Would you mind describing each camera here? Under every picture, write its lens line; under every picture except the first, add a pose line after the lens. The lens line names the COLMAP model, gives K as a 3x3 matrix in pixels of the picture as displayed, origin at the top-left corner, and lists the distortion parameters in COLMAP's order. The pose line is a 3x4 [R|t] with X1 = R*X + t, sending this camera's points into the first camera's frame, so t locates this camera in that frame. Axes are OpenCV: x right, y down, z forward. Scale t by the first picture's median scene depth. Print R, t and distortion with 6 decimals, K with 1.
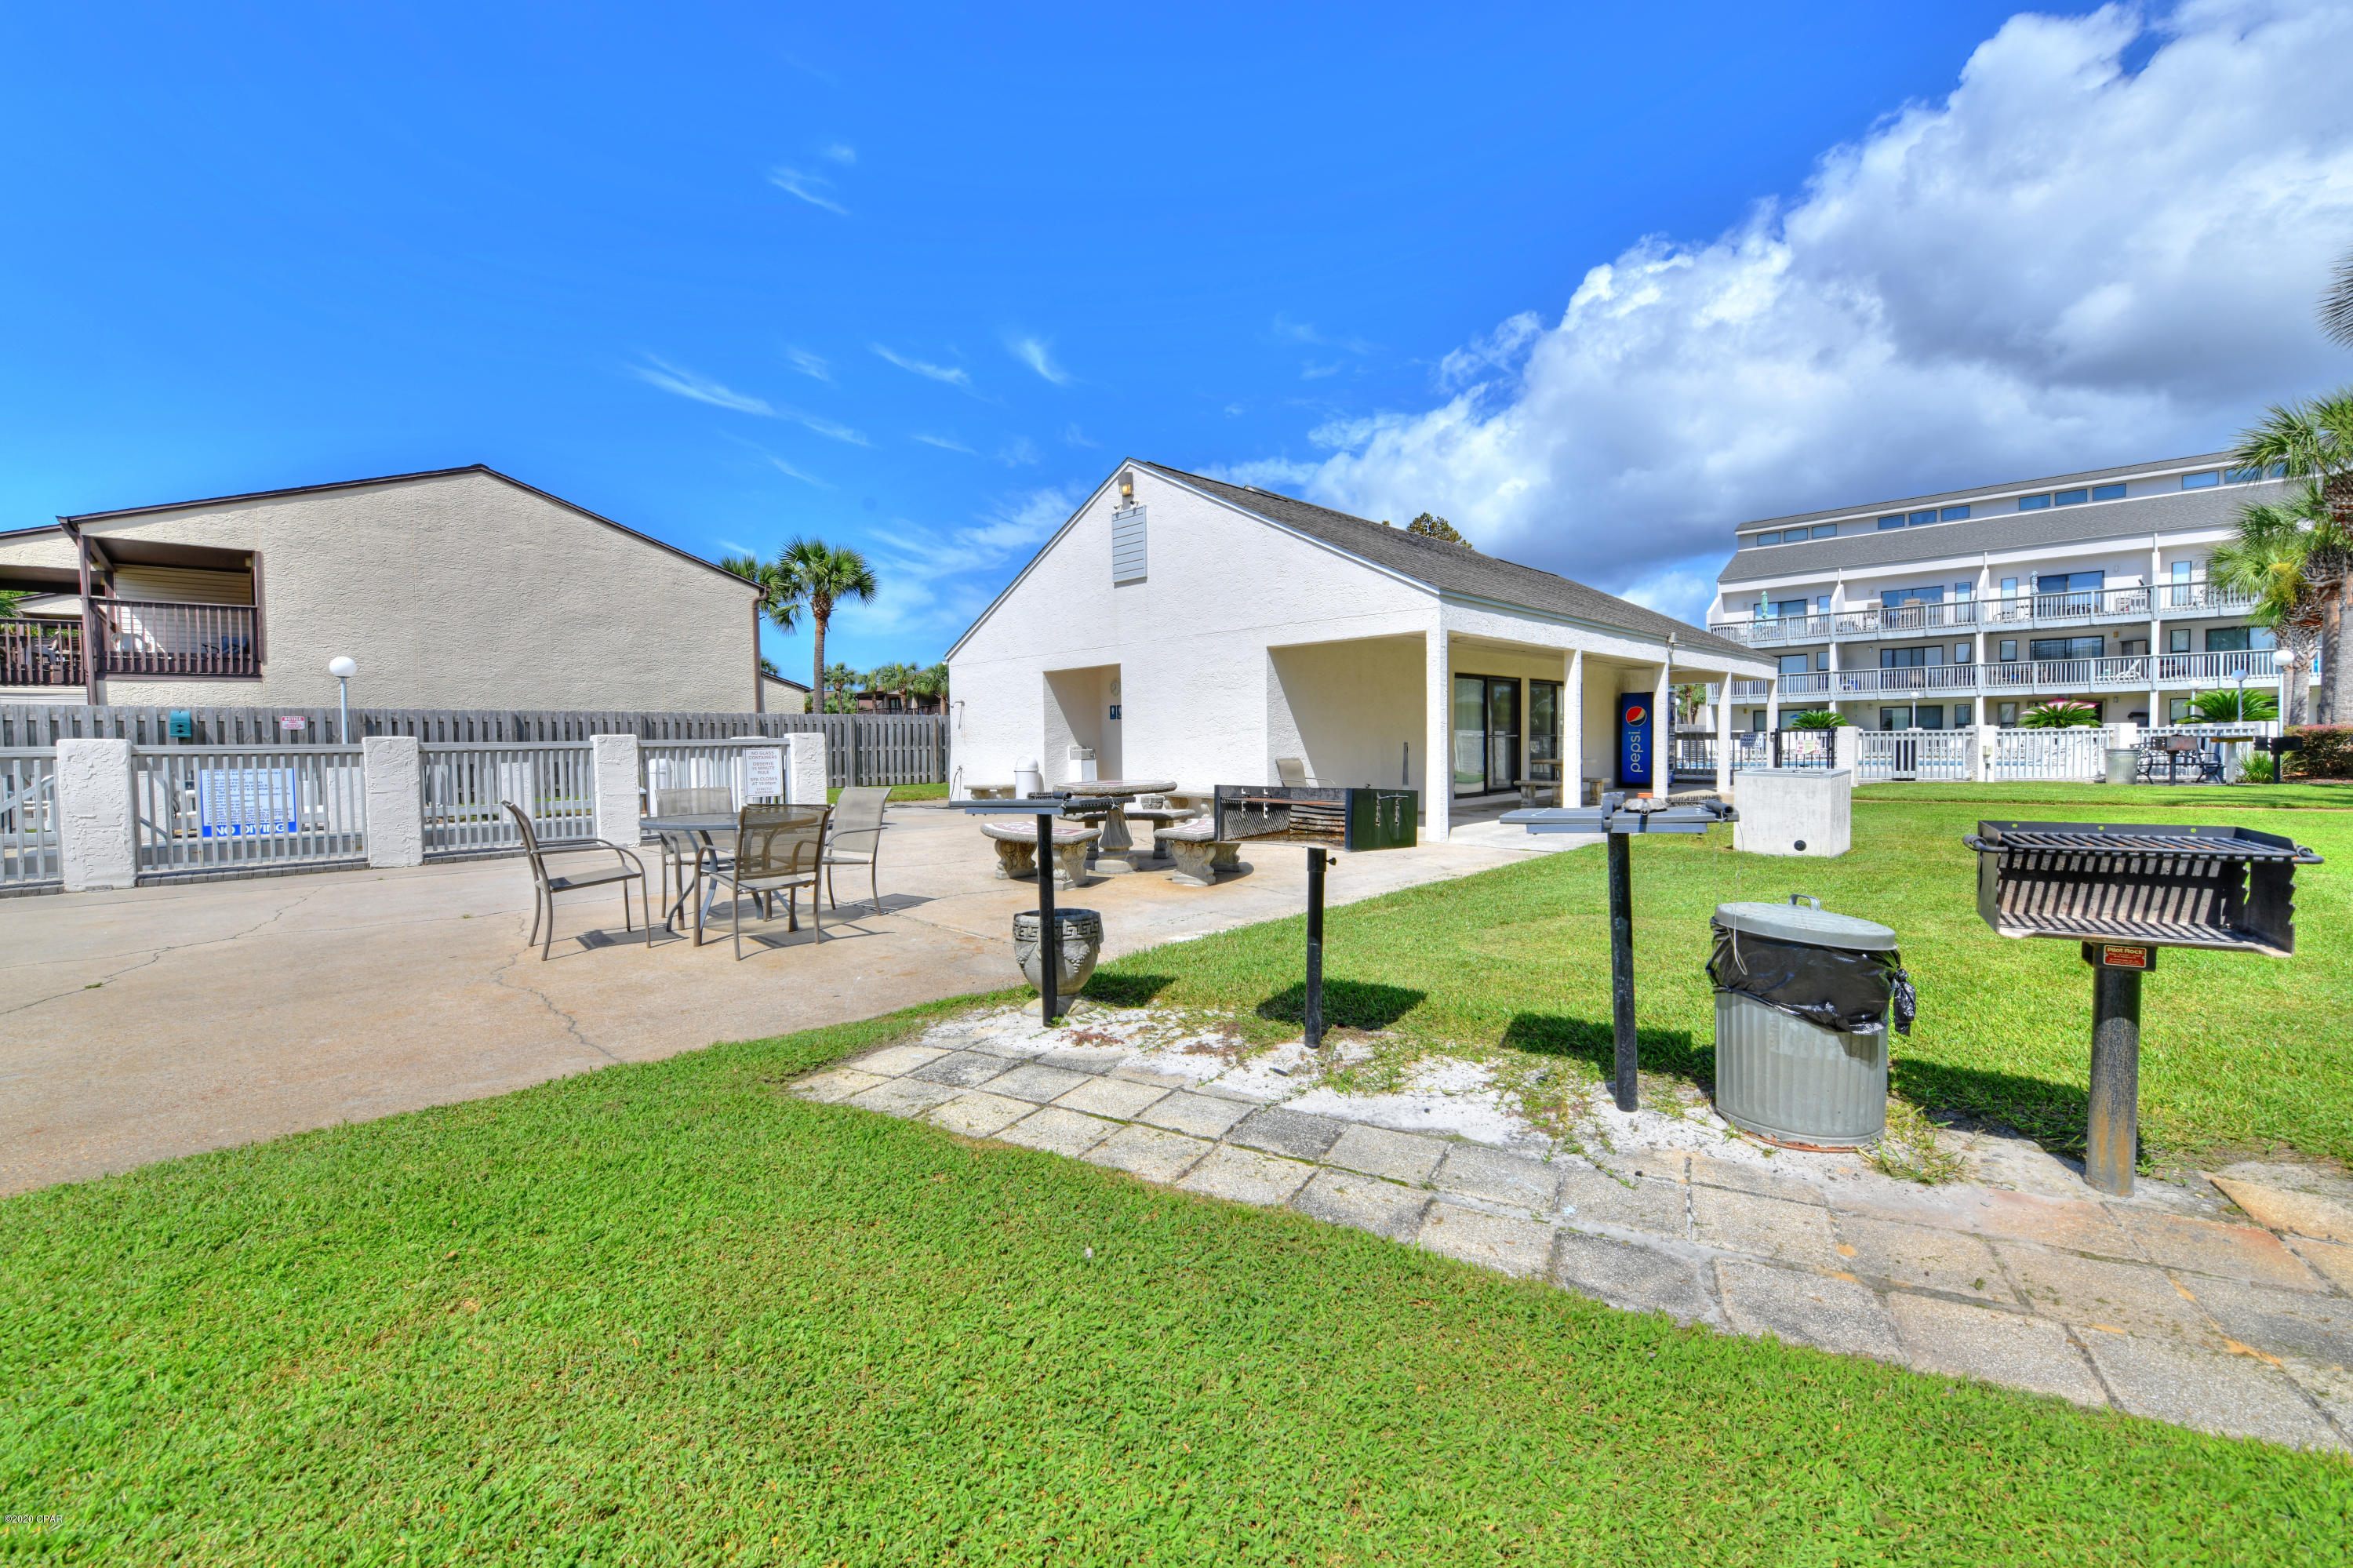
lens RADIAL K [[957.1, 0, 1182.3], [0, 957.1, 777.3], [0, 0, 1]] dist [-0.006538, -0.005734]
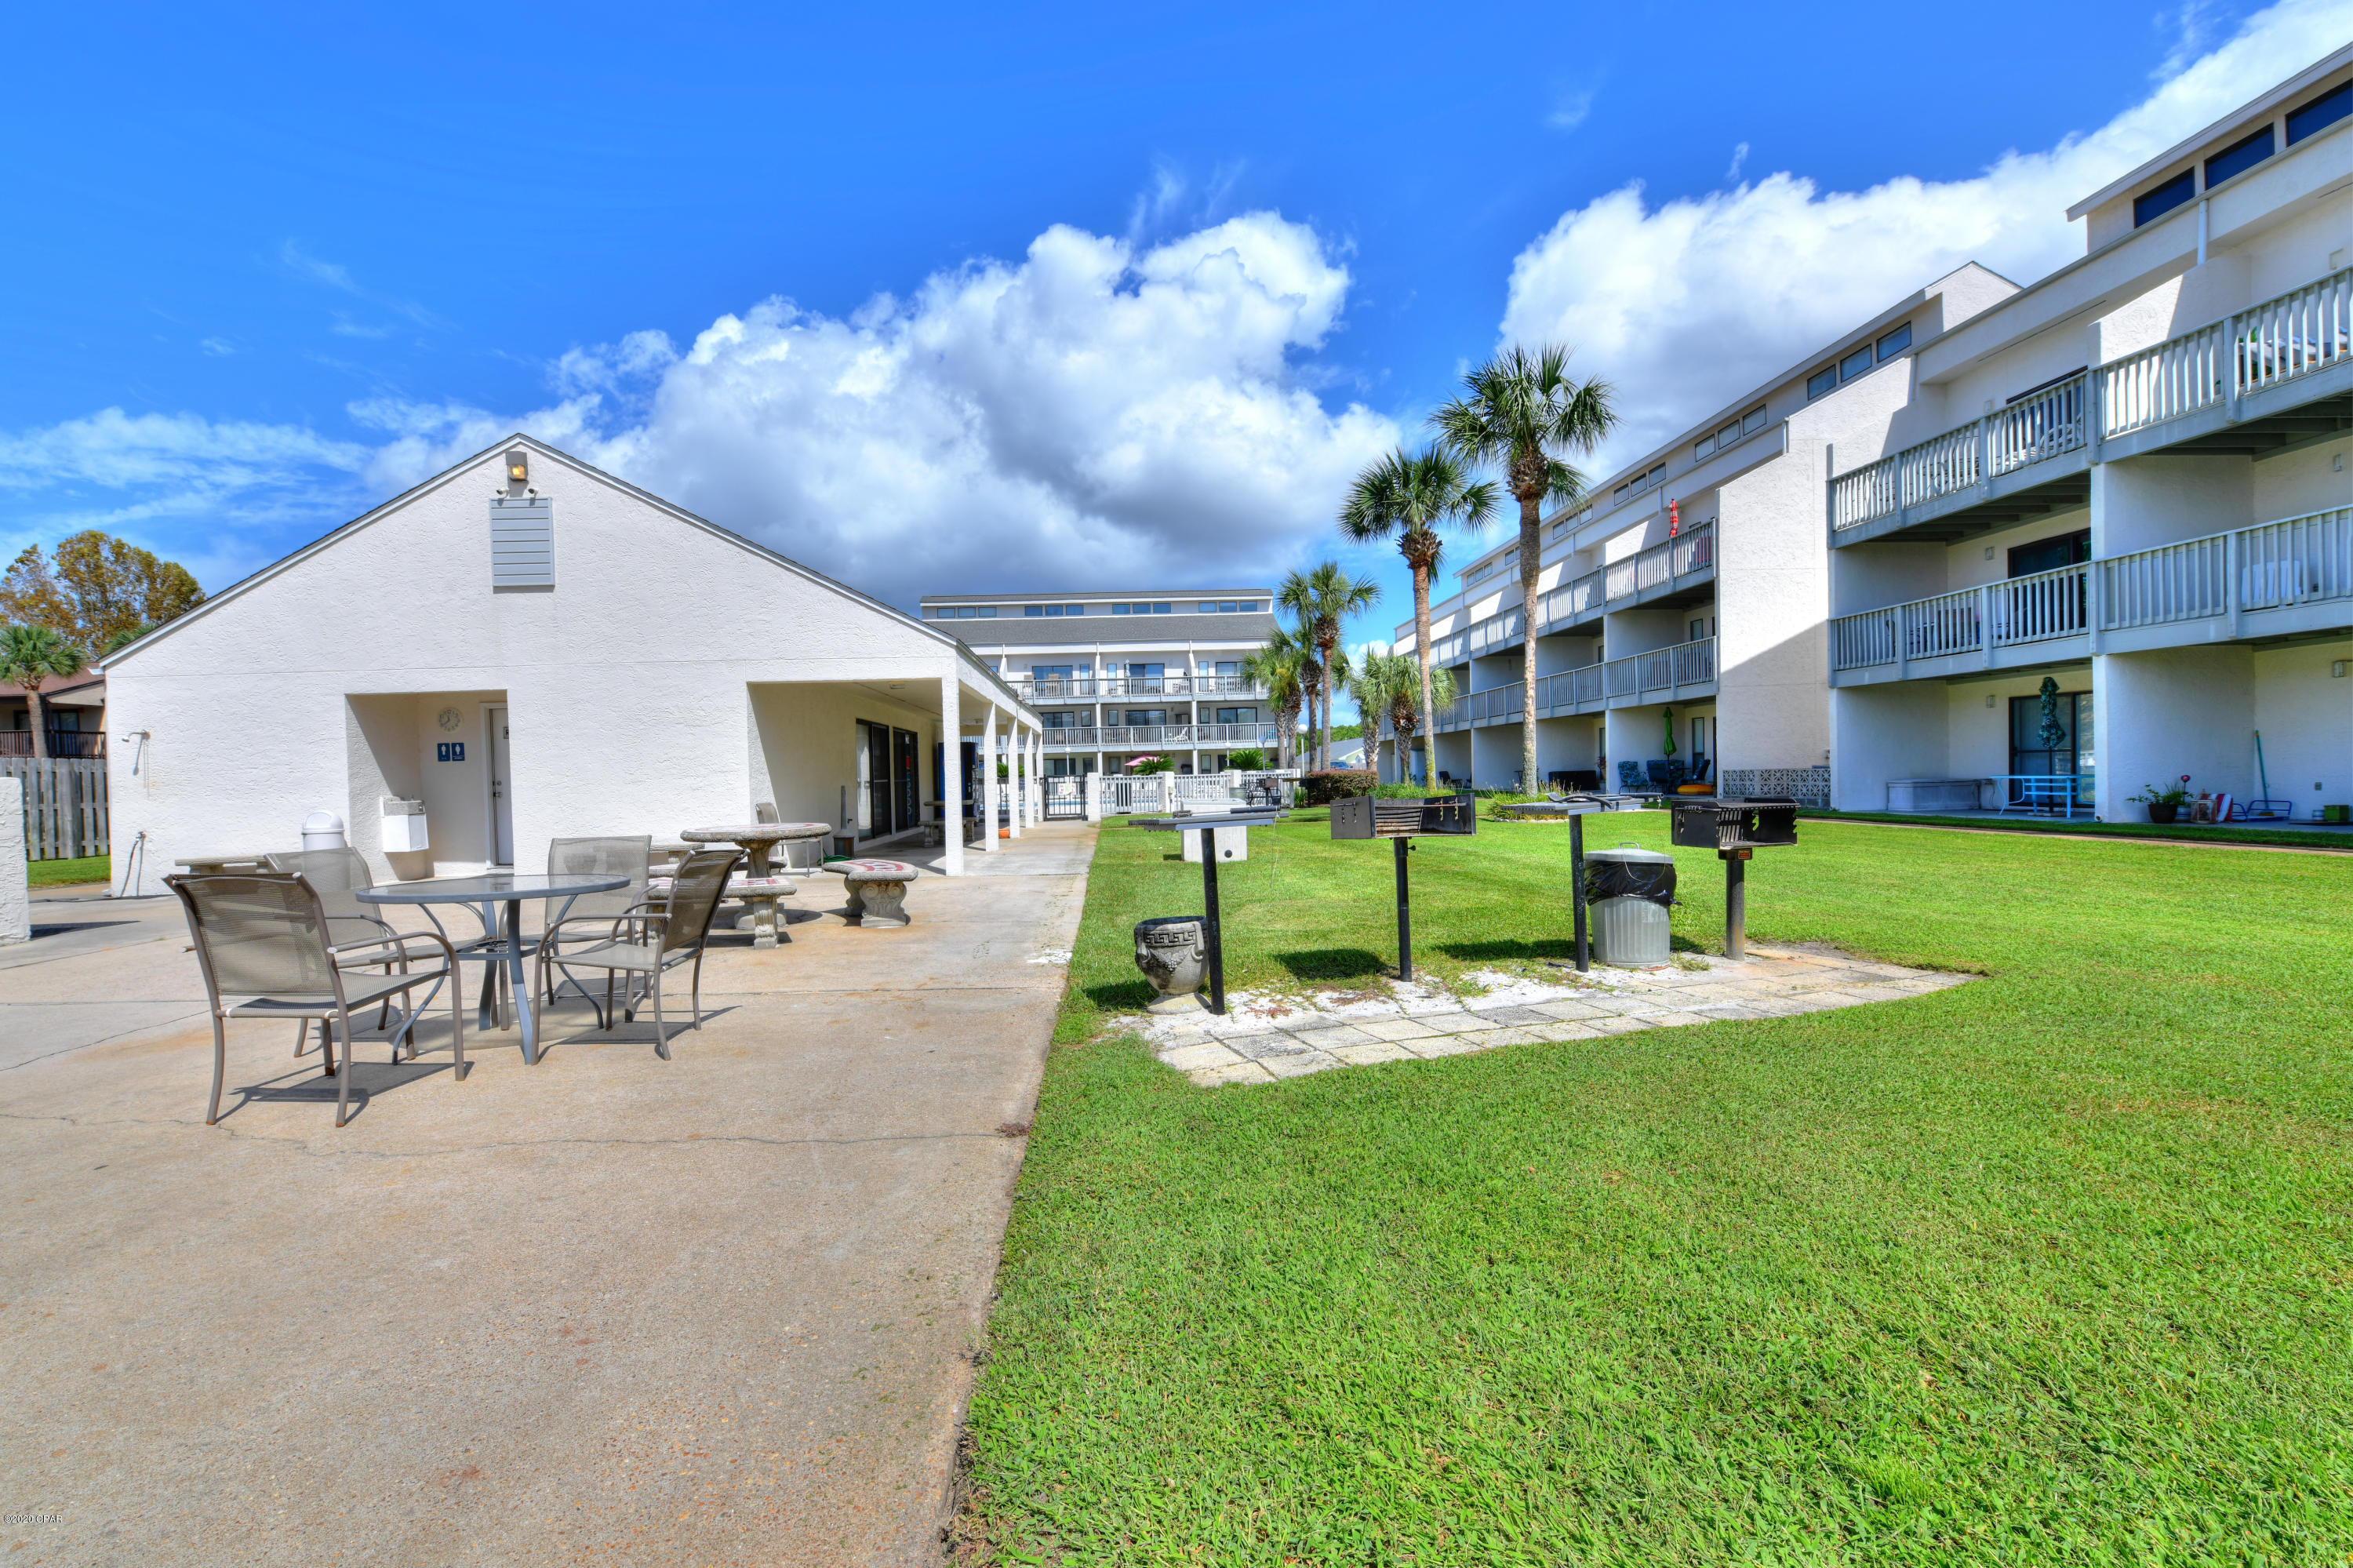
lens RADIAL K [[975.0, 0, 1150.7], [0, 975.0, 815.0], [0, 0, 1]] dist [-0.001064, -0.020749]
pose [[0.686946, -0.031236, 0.726036, -0.102369], [0.042465, 0.999094, 0.002805, 0.001555], [-0.725466, 0.028904, 0.687650, 0.025020]]
